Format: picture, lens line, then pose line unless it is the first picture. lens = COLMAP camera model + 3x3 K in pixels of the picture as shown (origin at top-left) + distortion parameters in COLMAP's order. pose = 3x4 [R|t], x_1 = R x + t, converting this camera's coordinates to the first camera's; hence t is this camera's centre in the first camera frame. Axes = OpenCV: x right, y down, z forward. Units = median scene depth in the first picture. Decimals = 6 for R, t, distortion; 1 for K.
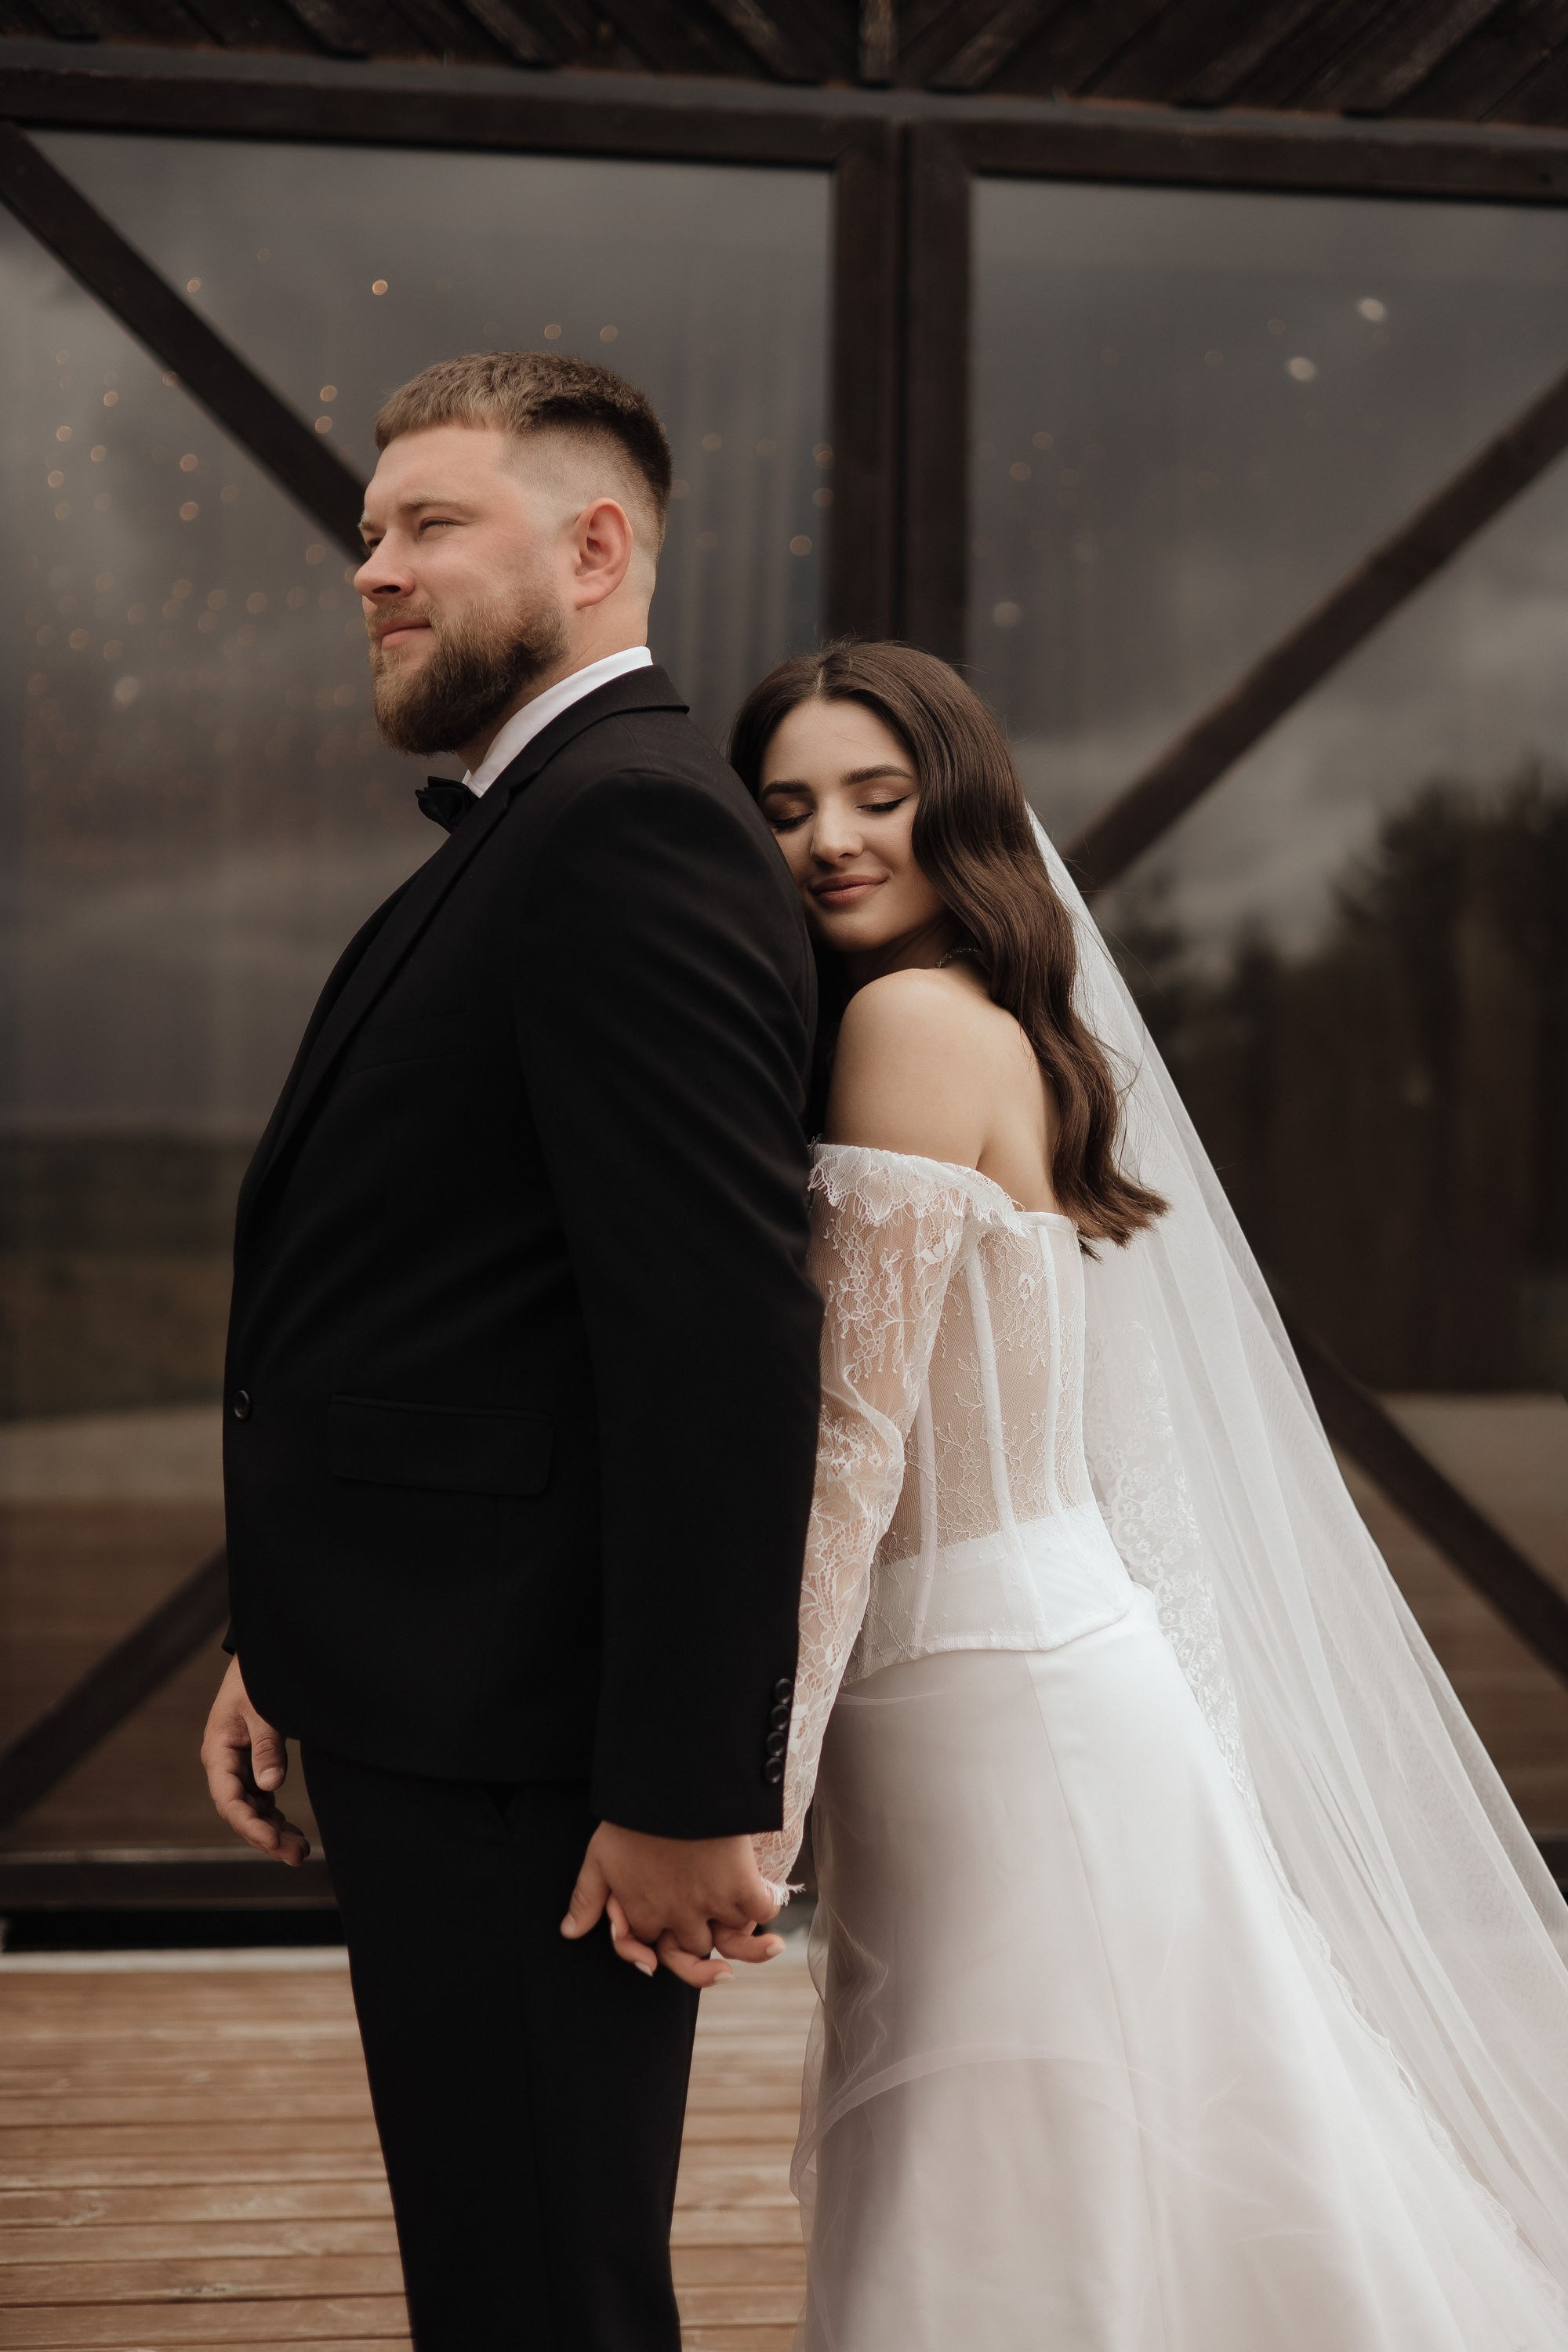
lens RADIAL K [[3657.8, 0, 785.9], [0, 3657.8, 1166.1], [0, 0, 1]] dist [-0.010511, 0.000000]
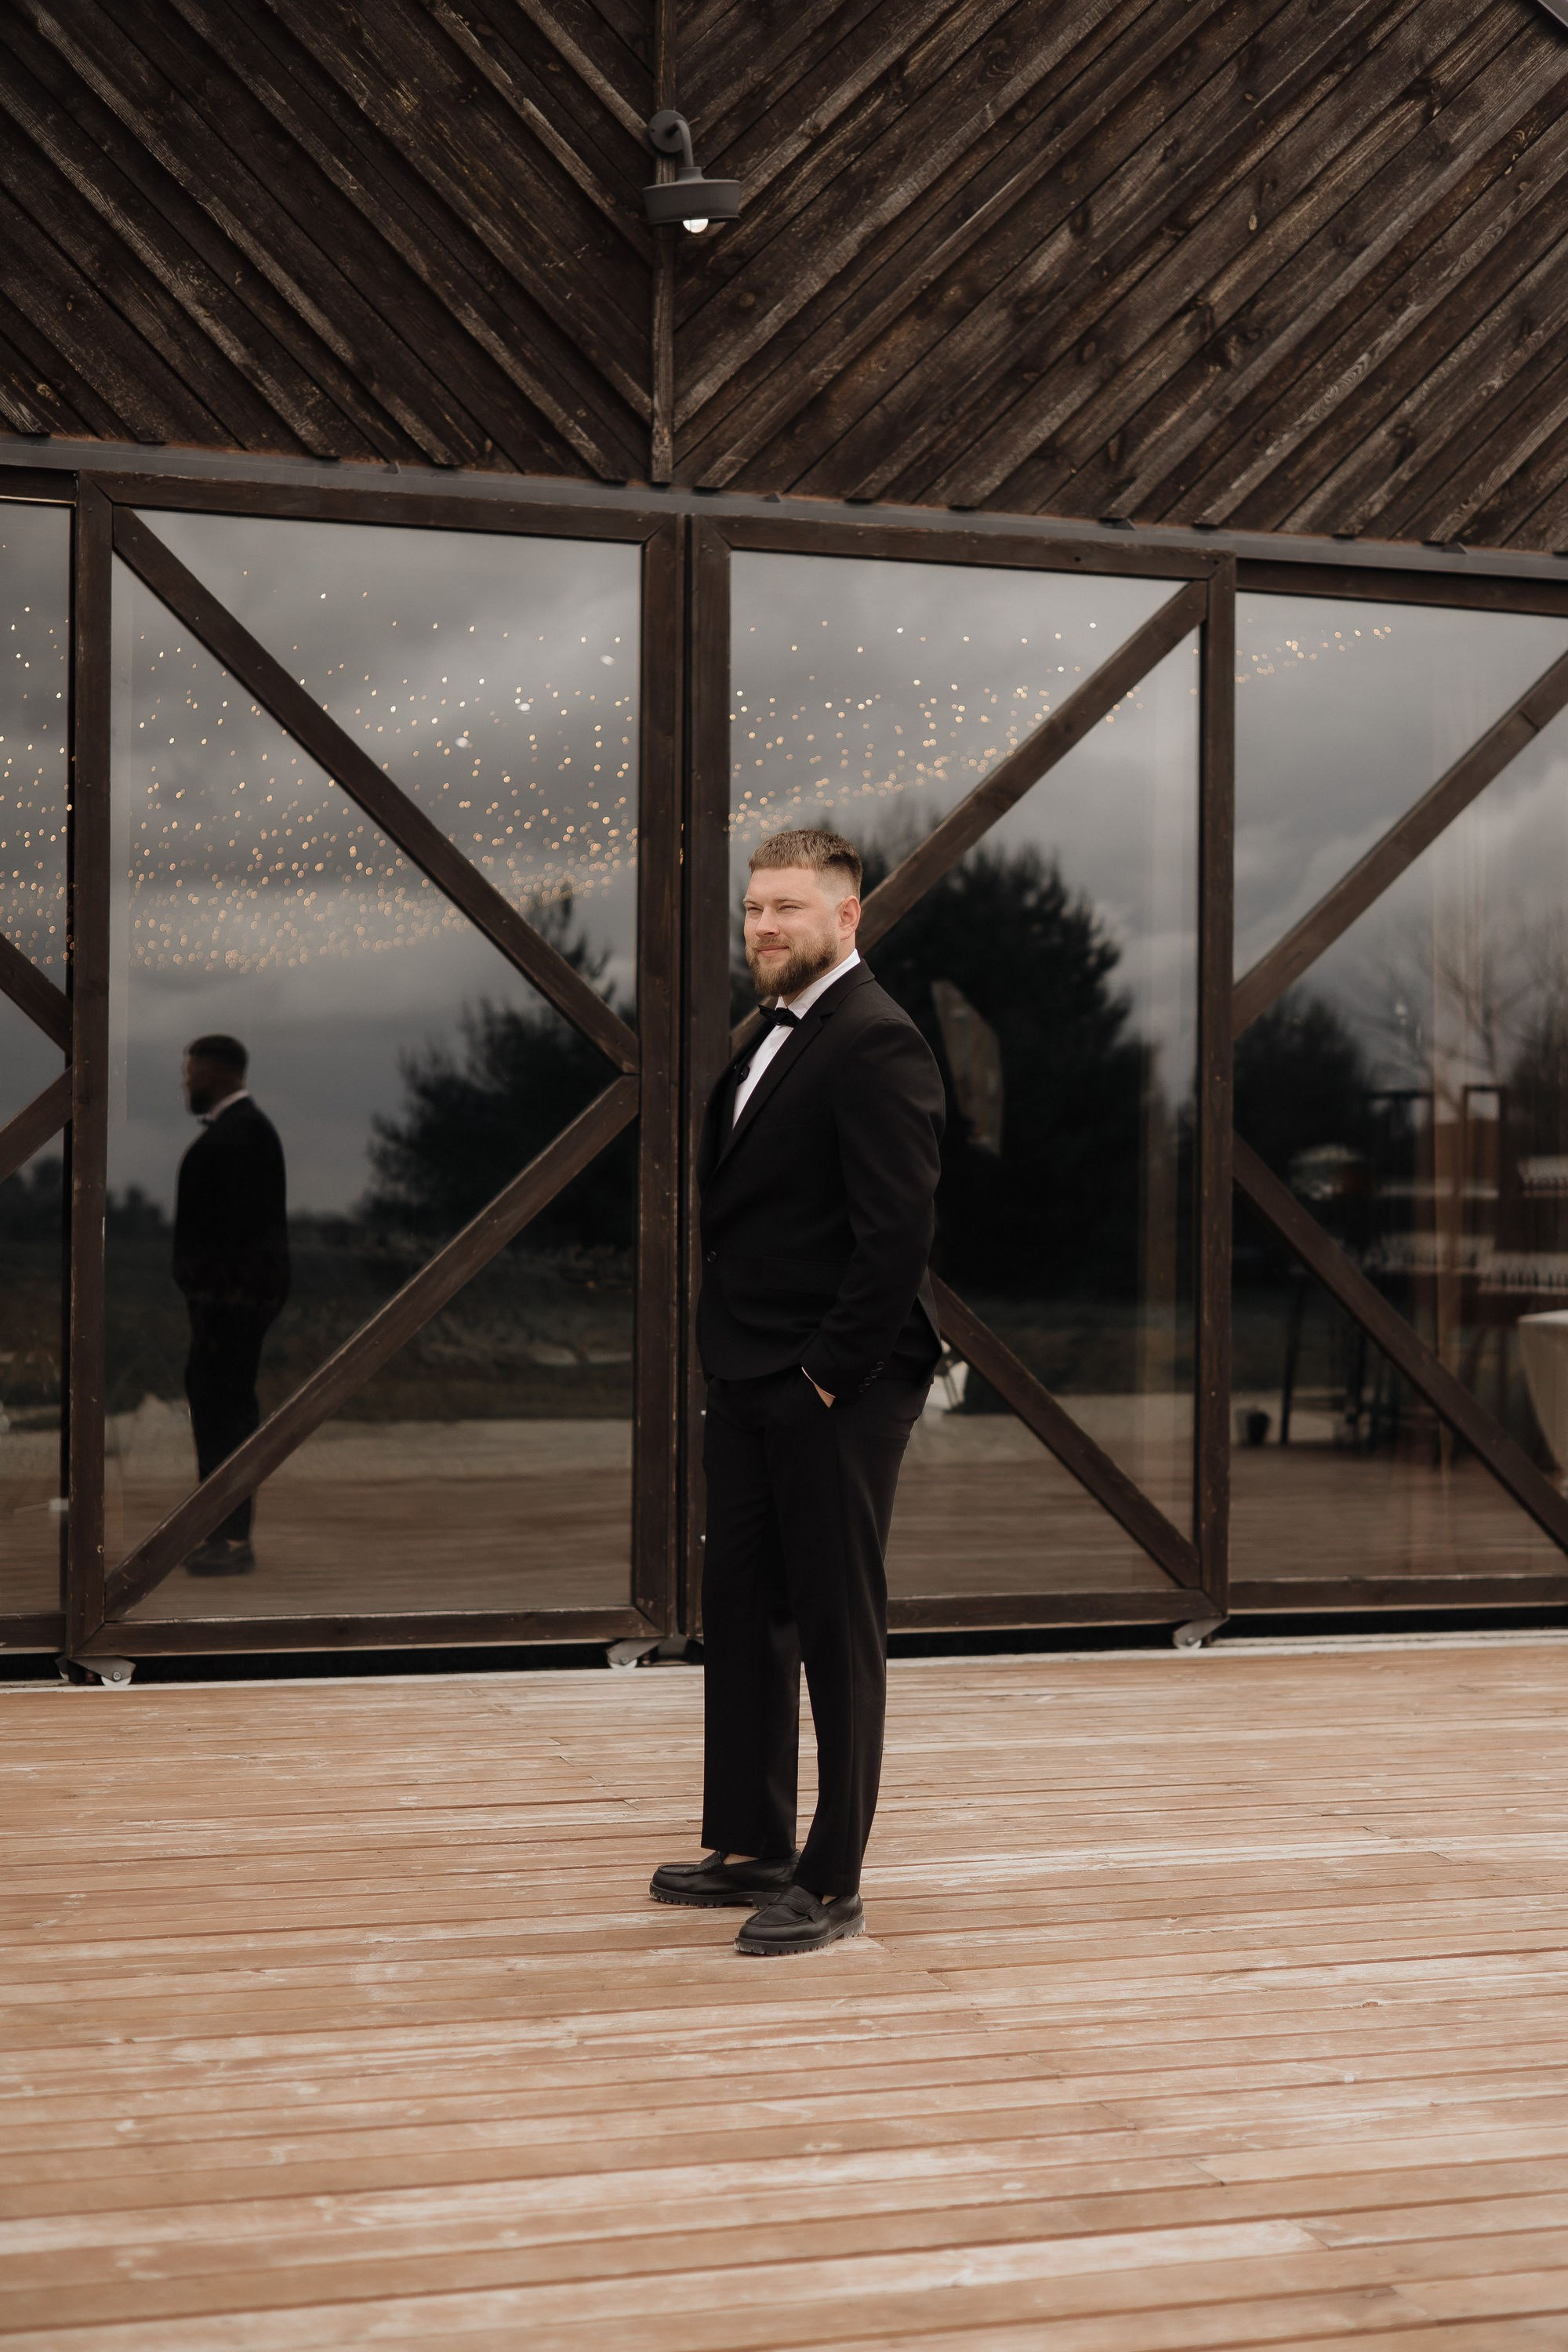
lens RADIAL K [[3657.8, 0, 782.9], [0, 3657.8, 1177.4], [0, 0, 1]] dist [-0.010511, 0.000000]
pose [[0.983345, -0.004317, 0.181696, -0.211987], [0.005045, 0.999981, -0.003547, 0.006124], [-0.181677, 0.004405, 0.983348, -0.551919]]
